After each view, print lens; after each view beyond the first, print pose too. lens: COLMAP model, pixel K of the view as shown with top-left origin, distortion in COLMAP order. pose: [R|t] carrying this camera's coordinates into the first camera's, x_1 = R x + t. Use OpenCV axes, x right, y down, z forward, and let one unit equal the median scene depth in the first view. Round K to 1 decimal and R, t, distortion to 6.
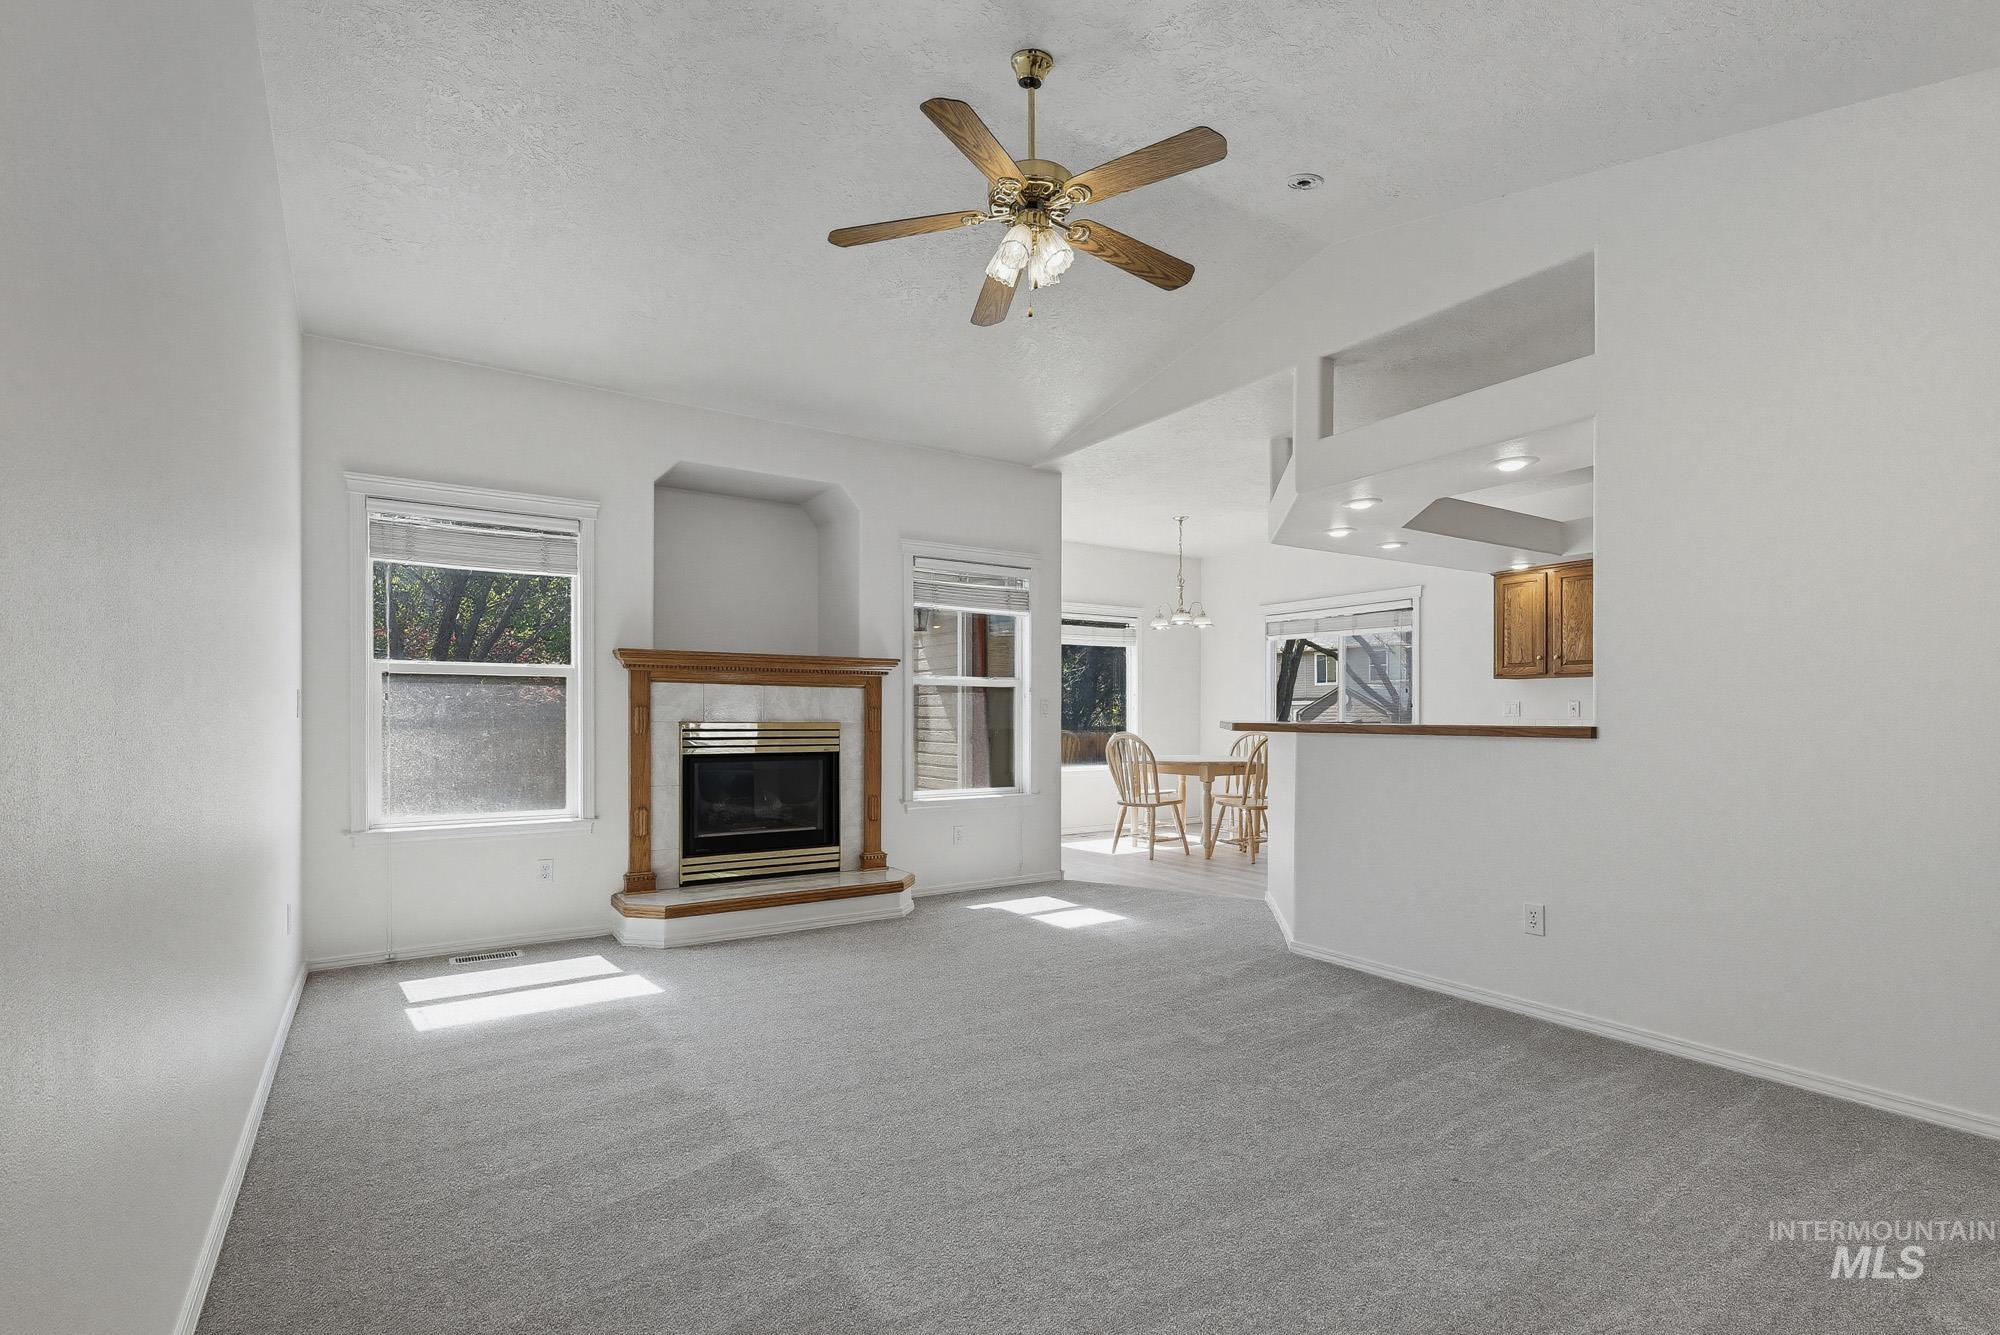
lens RADIAL K [[878.4, 0, 974.5], [0, 878.4, 715.3], [0, 0, 1]] dist [-0.000171, -0.000050]
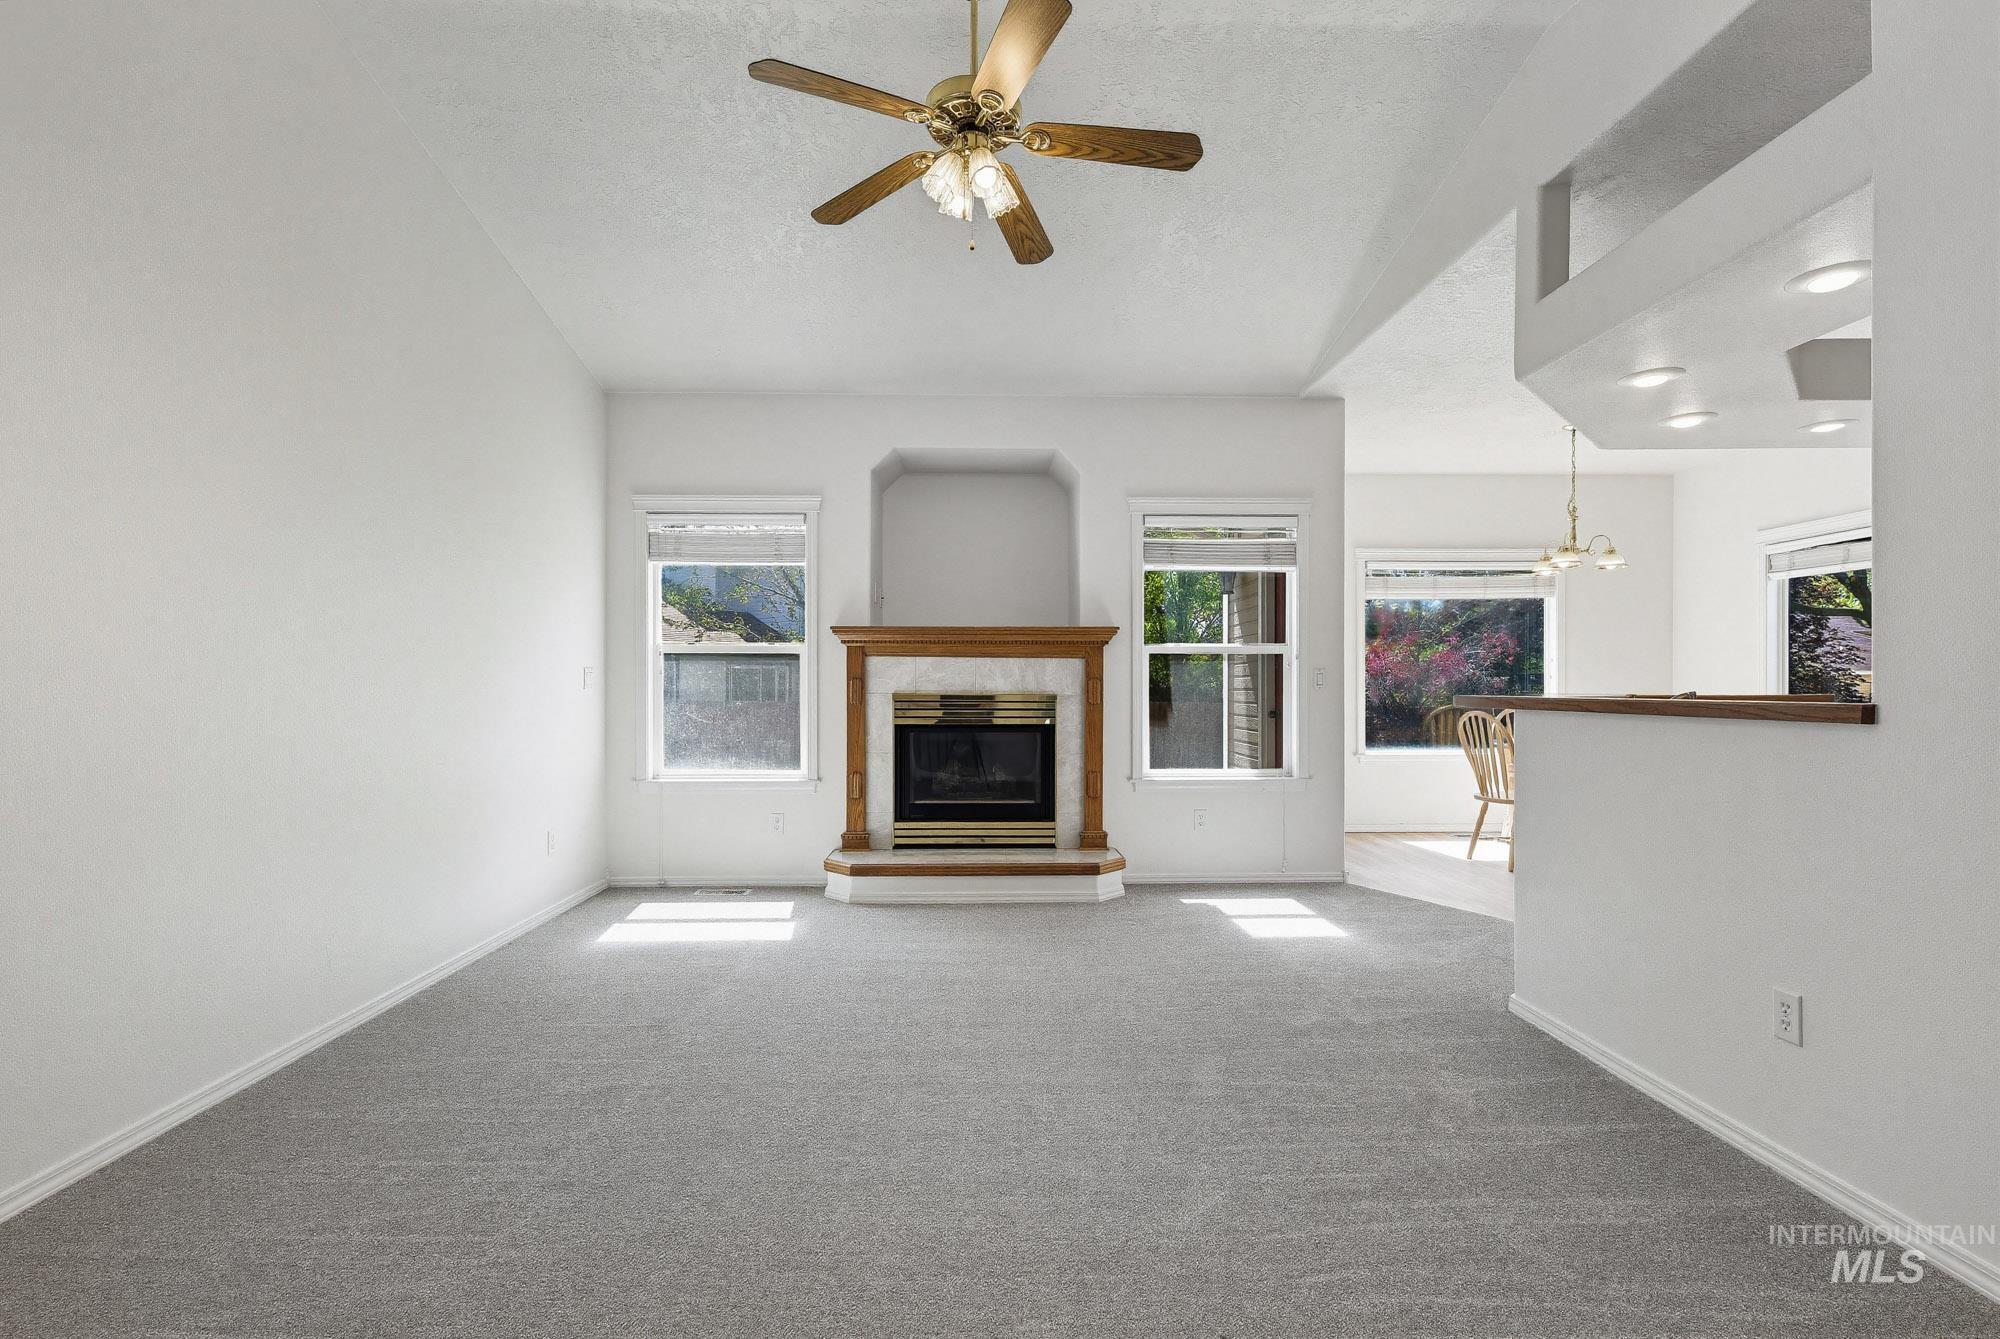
lens RADIAL K [[904.0, 0, 1002.9], [0, 904.0, 682.7], [0, 0, 1]] dist [0.001306, 0.000235]
pose [[0.862809, -0.004870, -0.505506, 0.305165], [0.001734, 0.999976, -0.006673, 0.001861], [0.505526, 0.004881, 0.862797, 0.111131]]
